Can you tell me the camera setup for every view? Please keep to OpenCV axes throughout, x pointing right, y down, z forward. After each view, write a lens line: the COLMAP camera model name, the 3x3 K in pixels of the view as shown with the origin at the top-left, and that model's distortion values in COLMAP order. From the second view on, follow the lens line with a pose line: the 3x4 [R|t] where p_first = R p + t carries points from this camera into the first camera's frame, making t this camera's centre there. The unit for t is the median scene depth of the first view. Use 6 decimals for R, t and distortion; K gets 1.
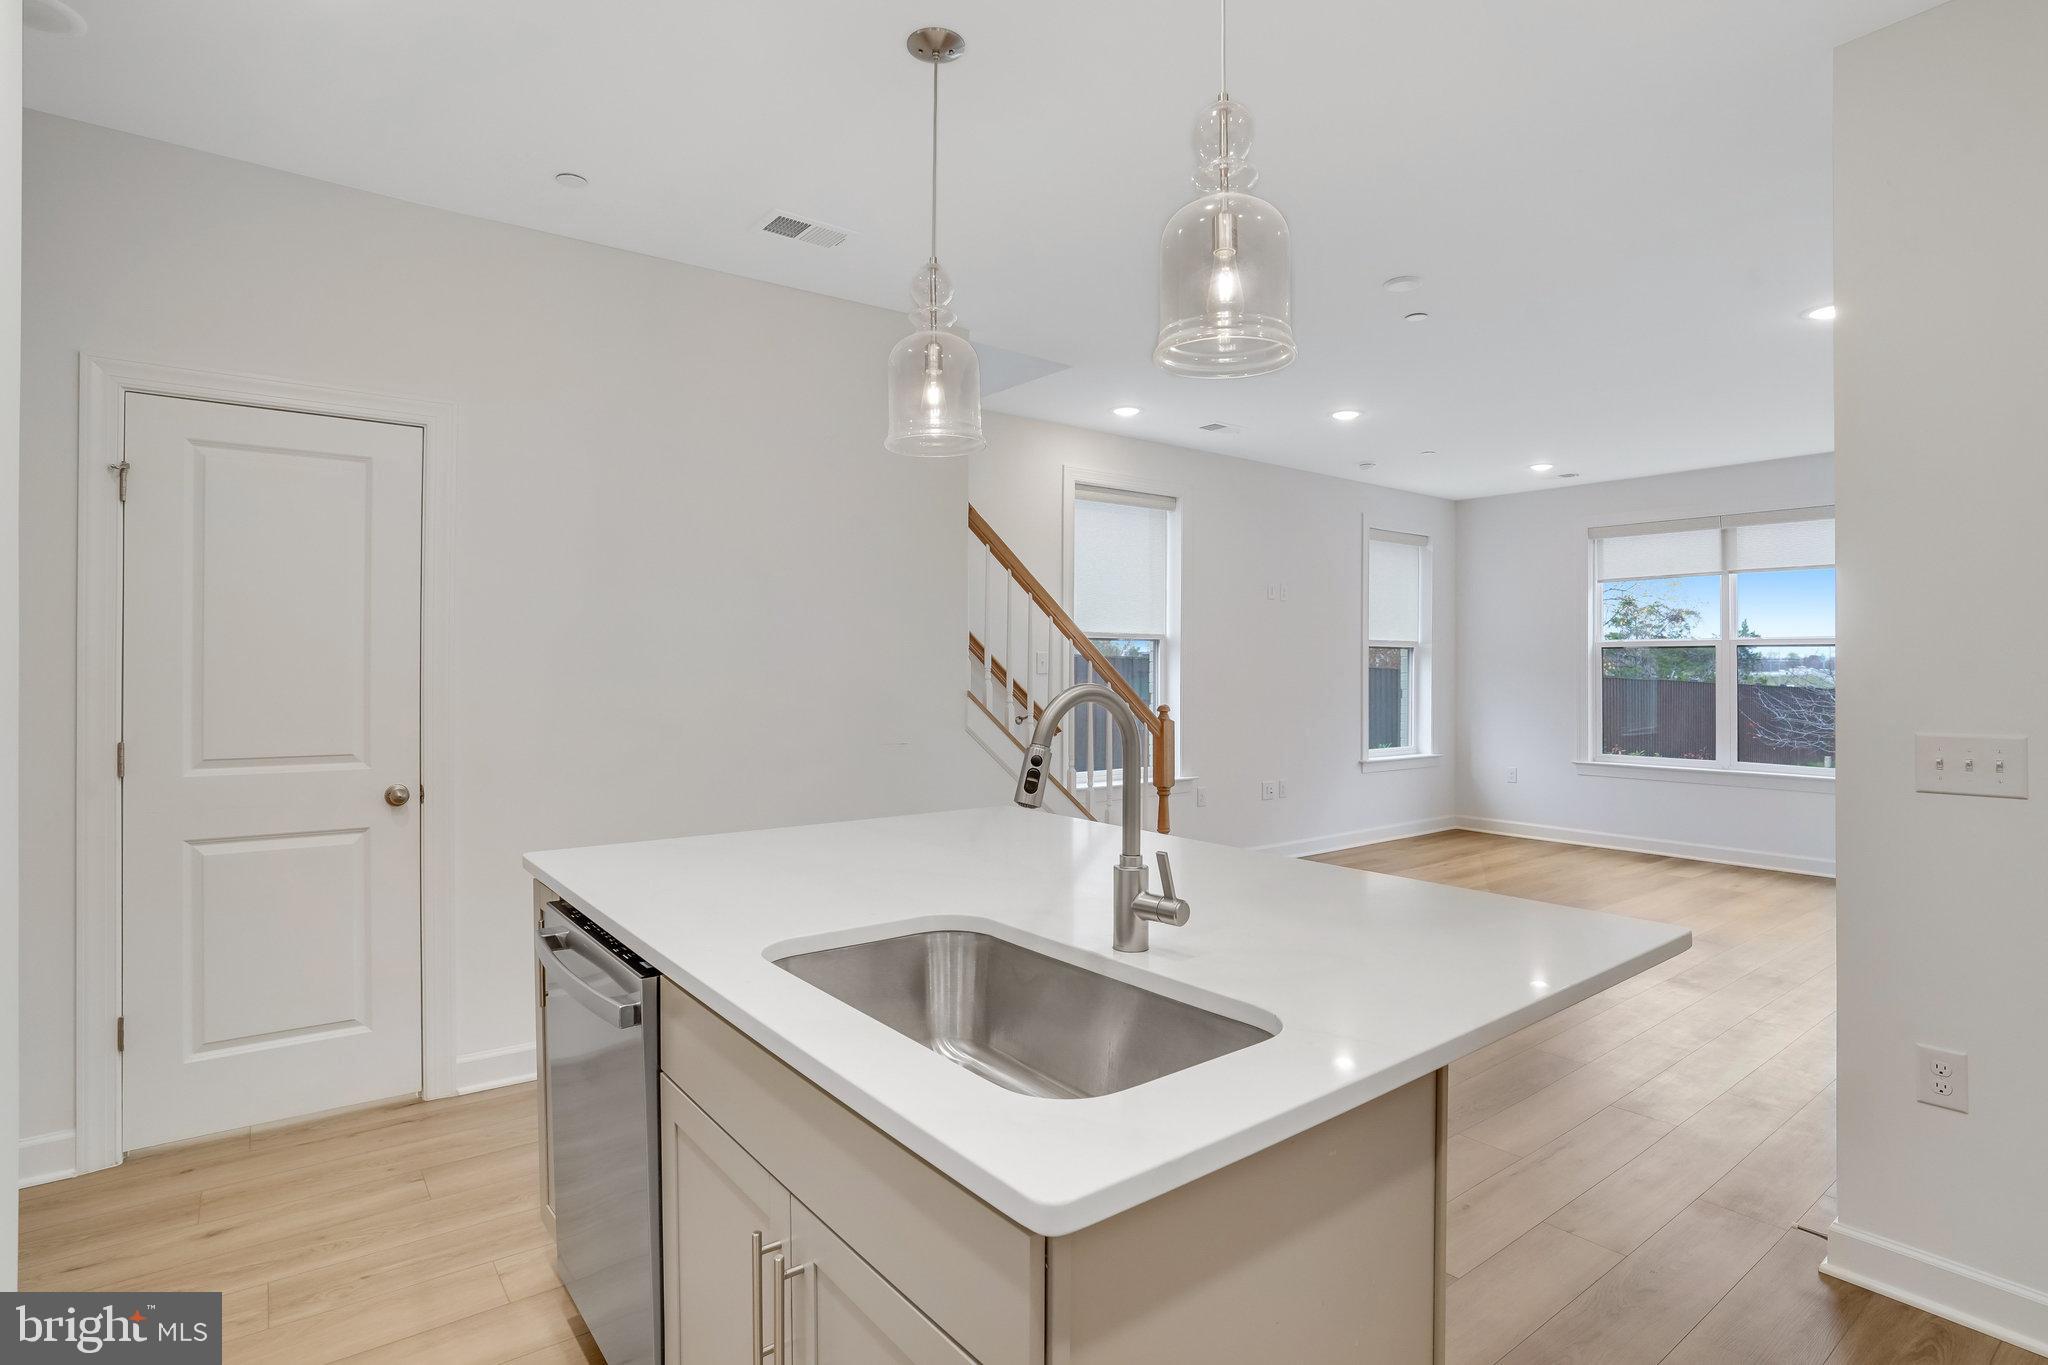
lens RADIAL K [[1029.0, 0, 1004.2], [0, 1029.0, 658.3], [0, 0, 1]] dist [-0.089974, 0.050698]
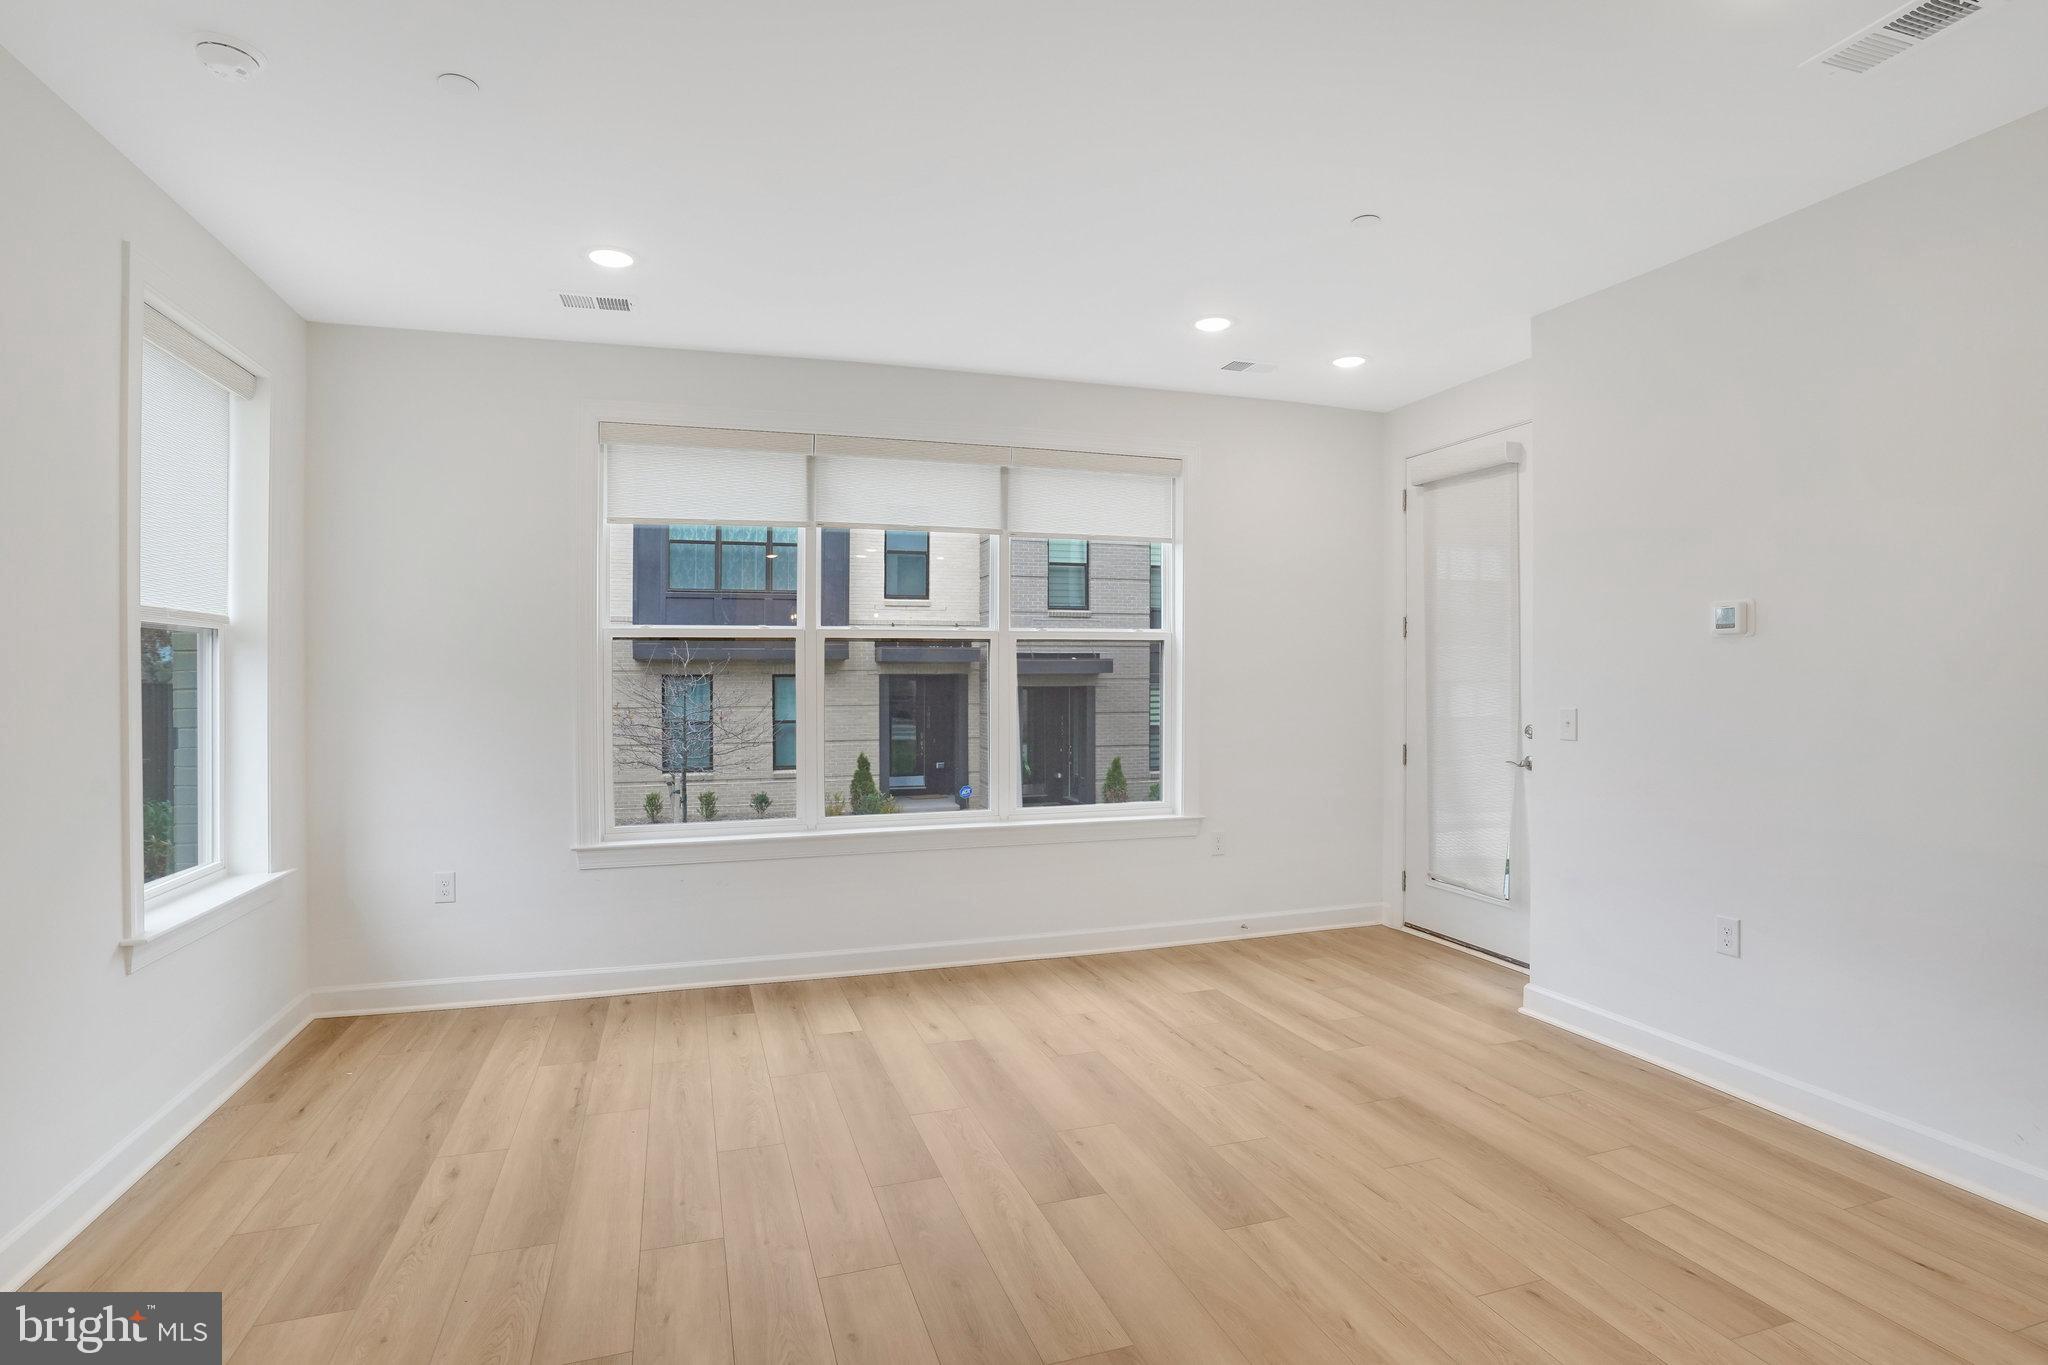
lens RADIAL K [[1029.0, 0, 1004.2], [0, 1029.0, 658.3], [0, 0, 1]] dist [-0.089974, 0.050698]
pose [[0.318002, 0.006260, 0.948070, 0.121653], [-0.000482, 0.999979, -0.006441, 0.004384], [-0.948090, 0.001591, 0.317998, 0.596301]]
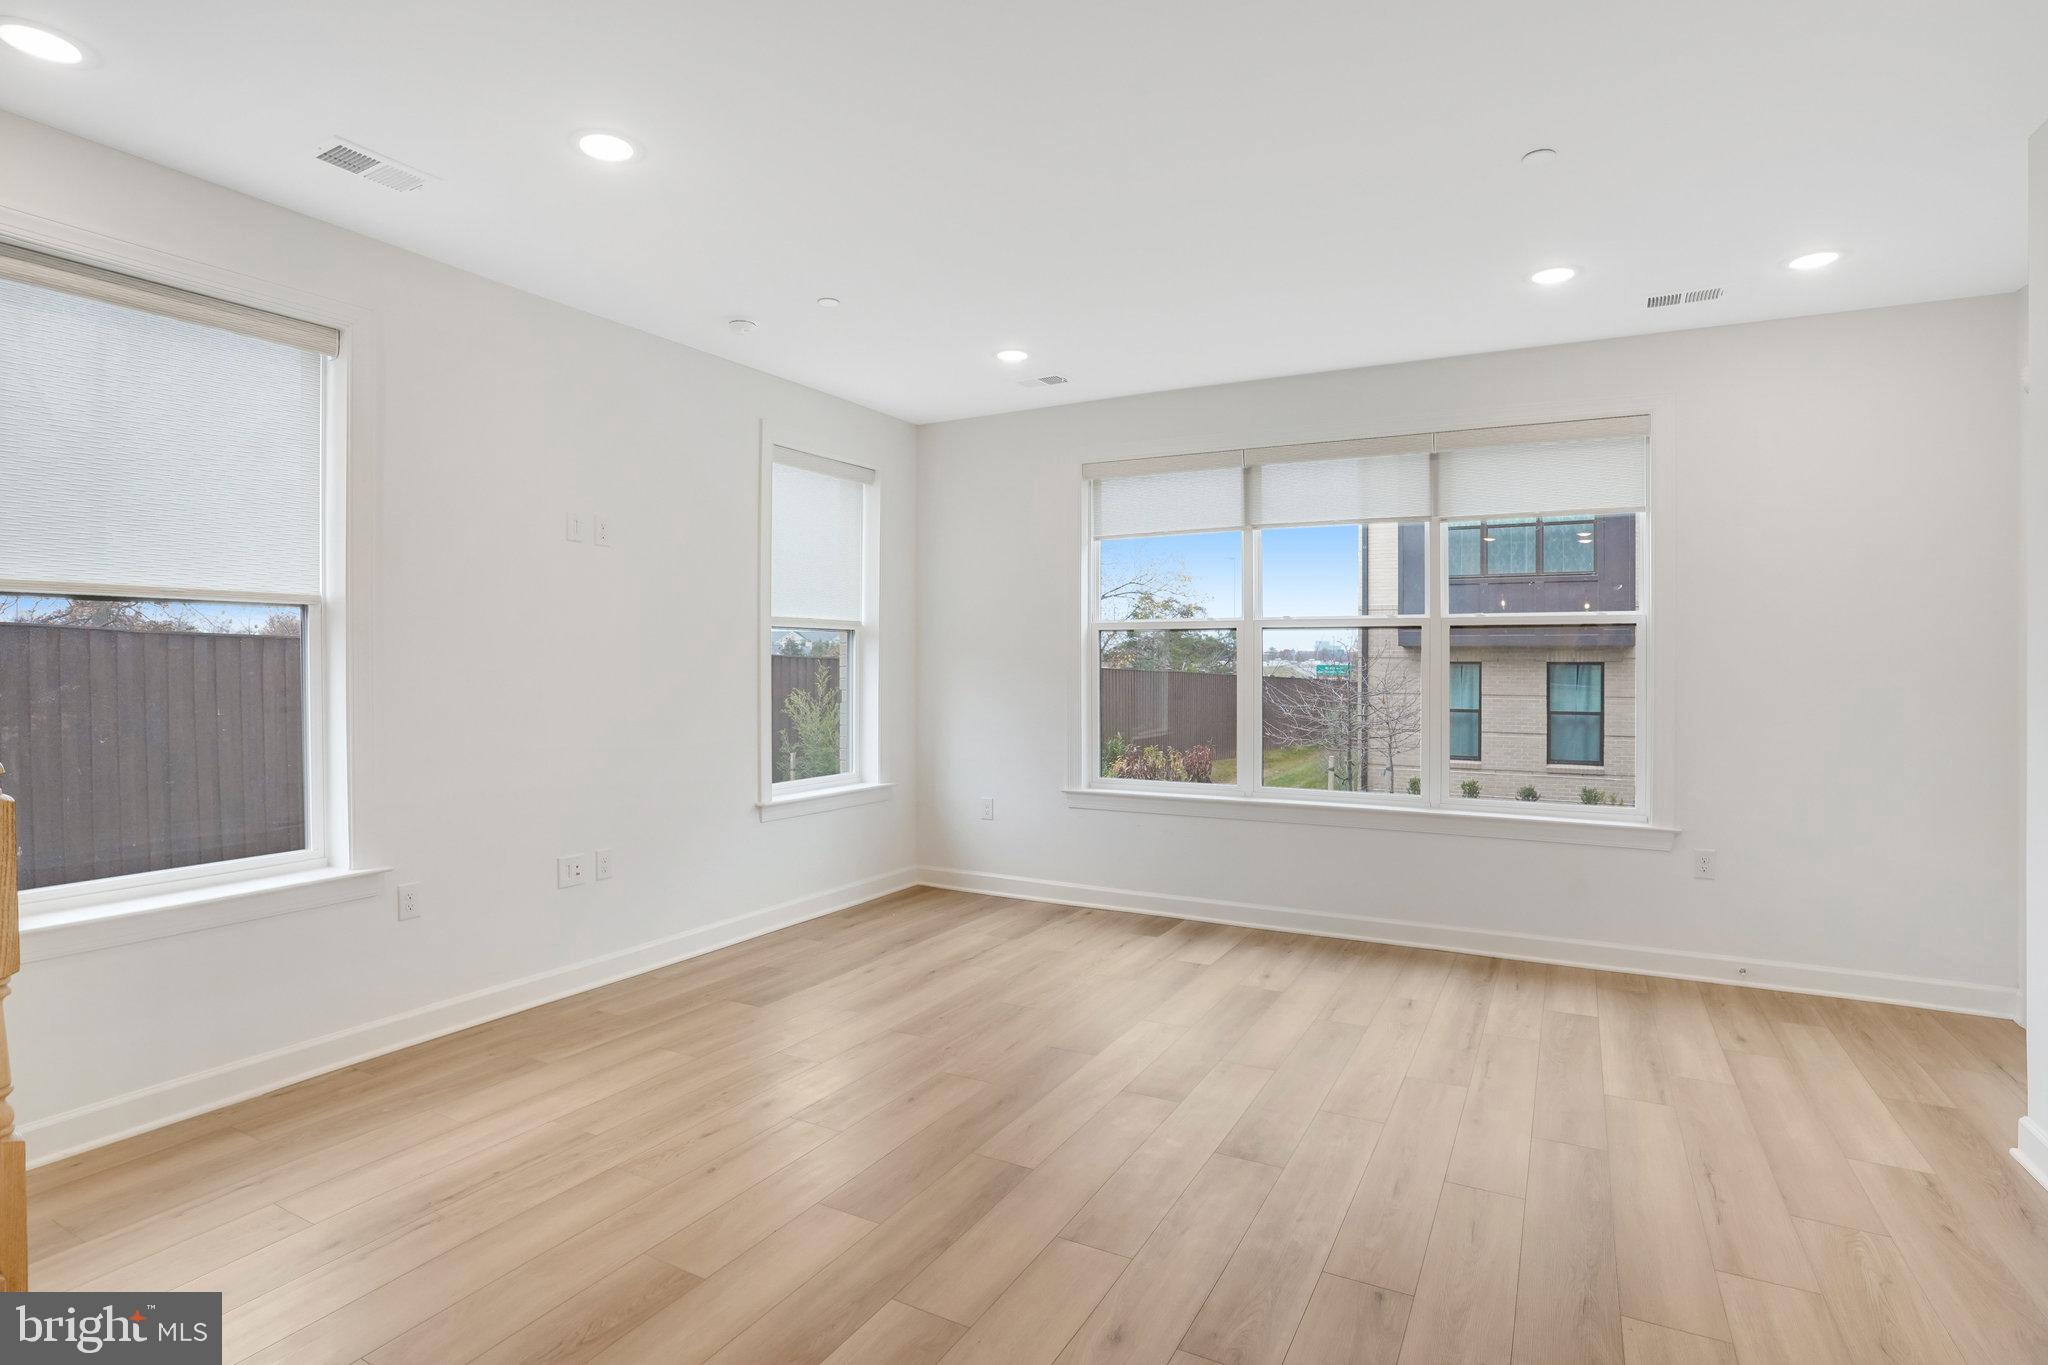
lens RADIAL K [[1029.0, 0, 1016.1], [0, 1029.0, 653.3], [0, 0, 1]] dist [-0.082538, 0.035256]
pose [[0.909501, 0.000137, 0.415702, 0.227823], [-0.000826, 0.999999, 0.001479, 0.004612], [-0.415702, -0.001688, 0.909499, 0.342339]]
